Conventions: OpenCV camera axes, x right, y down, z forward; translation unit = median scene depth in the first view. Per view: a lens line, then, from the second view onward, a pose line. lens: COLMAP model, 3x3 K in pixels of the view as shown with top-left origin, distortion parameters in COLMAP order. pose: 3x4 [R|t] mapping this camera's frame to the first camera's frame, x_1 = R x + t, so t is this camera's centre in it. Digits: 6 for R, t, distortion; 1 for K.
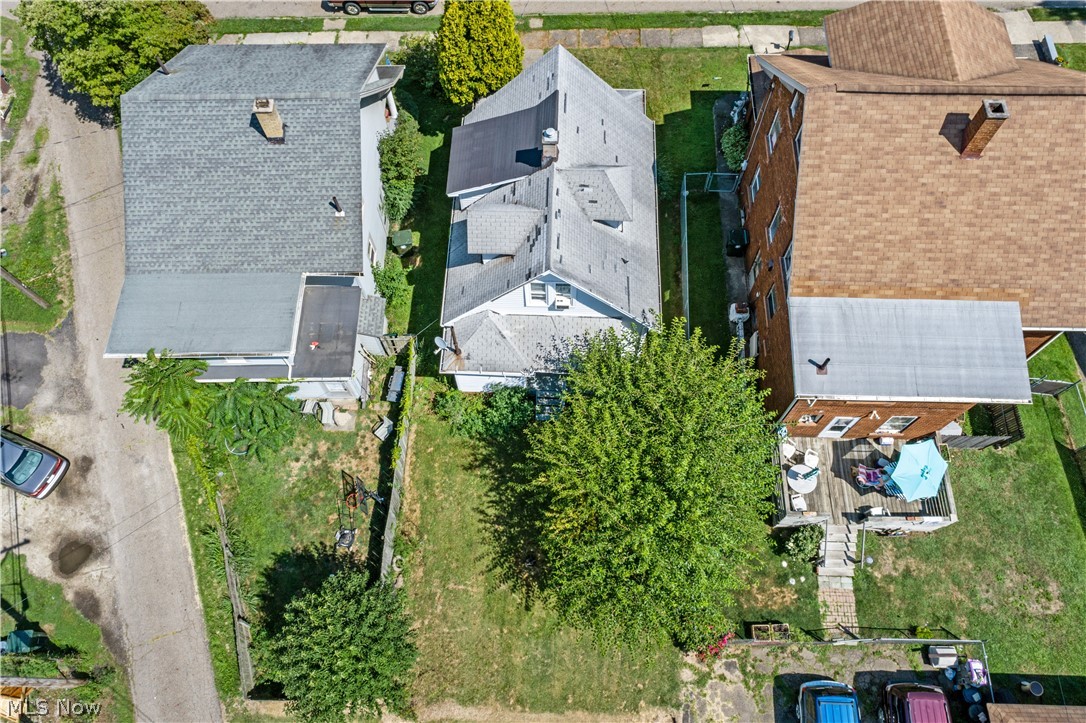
lens RADIAL K [[734.4, 0, 543.0], [0, 734.4, 361.5], [0, 0, 1]] dist [0.000561, 0.001150]
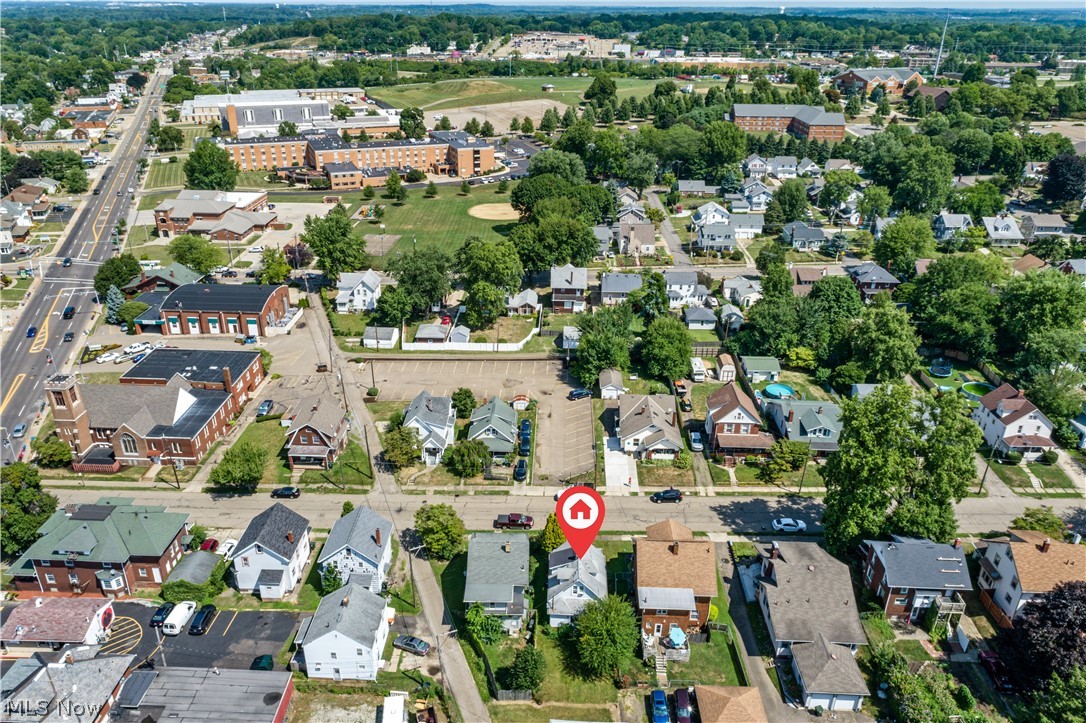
lens RADIAL K [[734.4, 0, 543.0], [0, 734.4, 361.5], [0, 0, 1]] dist [0.000561, 0.001150]
pose [[0.999524, 0.026037, 0.016574, -0.258054], [-0.008696, 0.752798, -0.658194, 1.474060], [-0.029614, 0.657737, 0.752666, -2.562809]]
